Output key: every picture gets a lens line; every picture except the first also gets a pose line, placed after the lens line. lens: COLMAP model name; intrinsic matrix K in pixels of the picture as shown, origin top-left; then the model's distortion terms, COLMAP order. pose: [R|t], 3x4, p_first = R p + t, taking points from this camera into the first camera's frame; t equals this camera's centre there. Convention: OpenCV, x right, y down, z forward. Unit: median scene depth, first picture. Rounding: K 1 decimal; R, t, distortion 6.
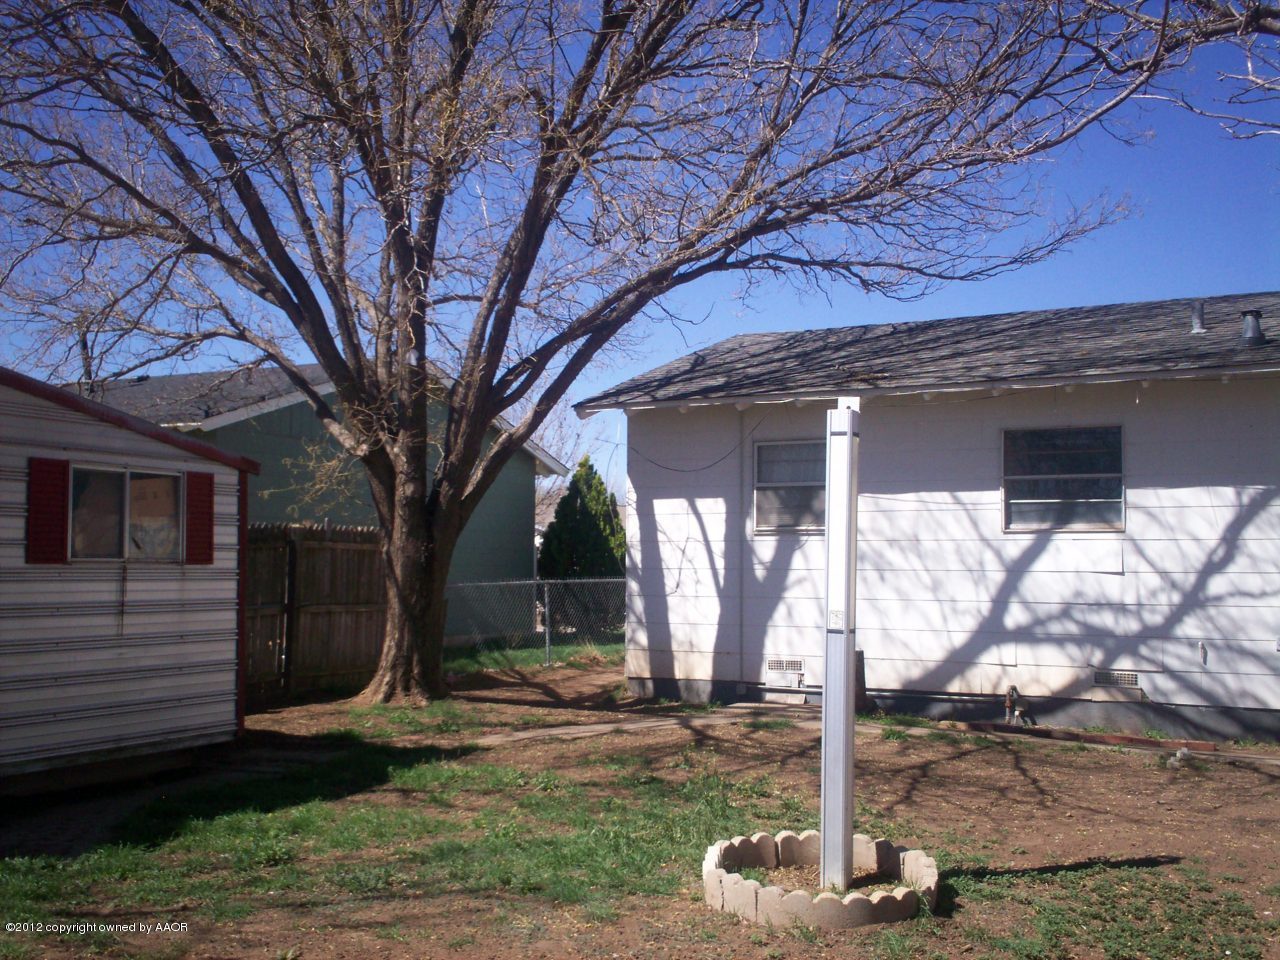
lens RADIAL K [[1345.8, 0, 618.7], [0, 1345.8, 486.4], [0, 0, 1]] dist [0.111115, -0.189907]
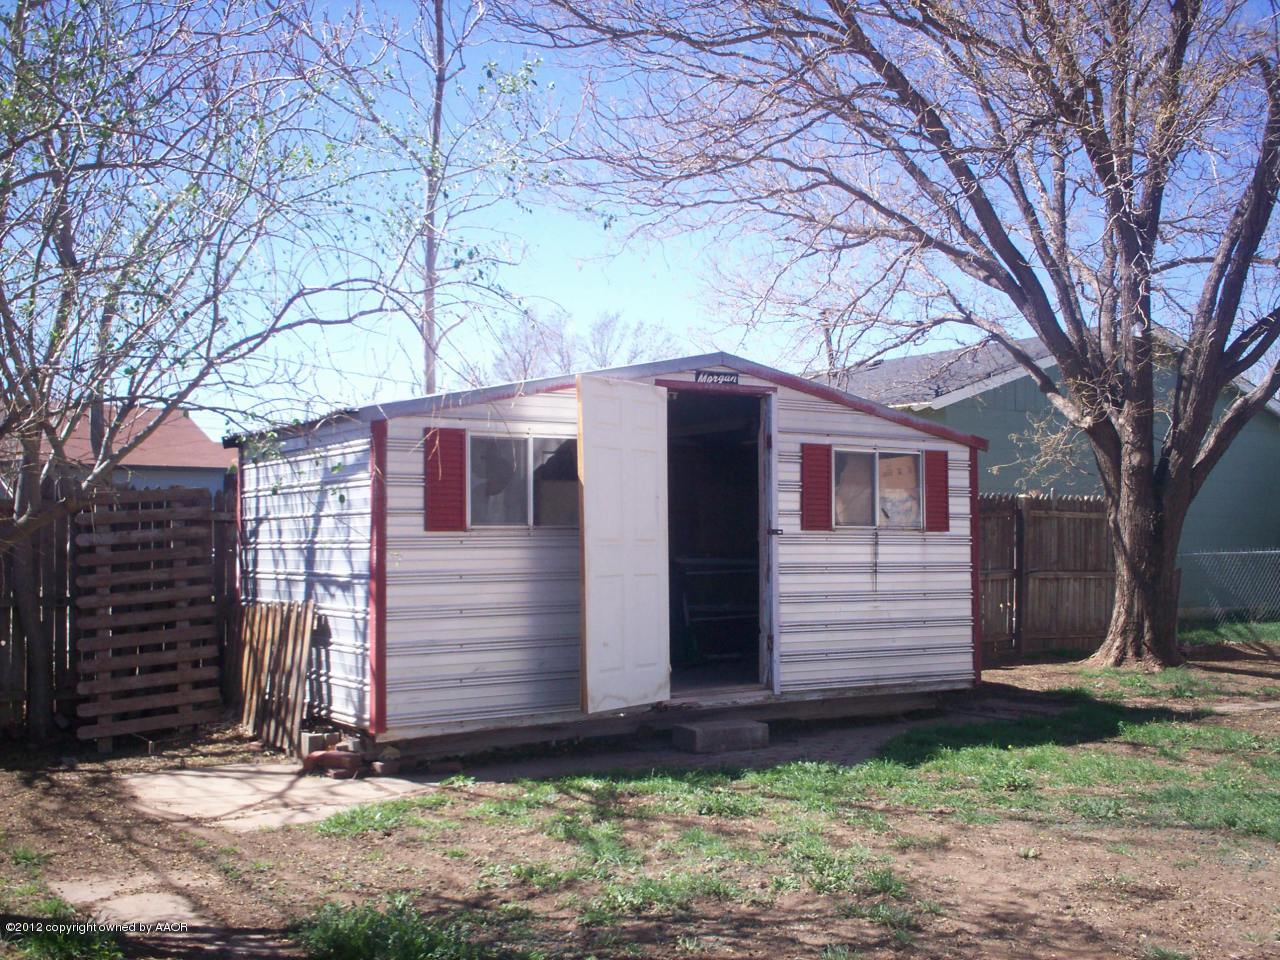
lens RADIAL K [[1345.8, 0, 618.7], [0, 1345.8, 486.4], [0, 0, 1]] dist [0.111115, -0.189907]
pose [[0.866473, -0.015099, -0.498995, 0.026509], [0.026907, 0.999502, 0.016479, -0.006271], [0.498498, -0.027705, 0.866448, -0.116874]]
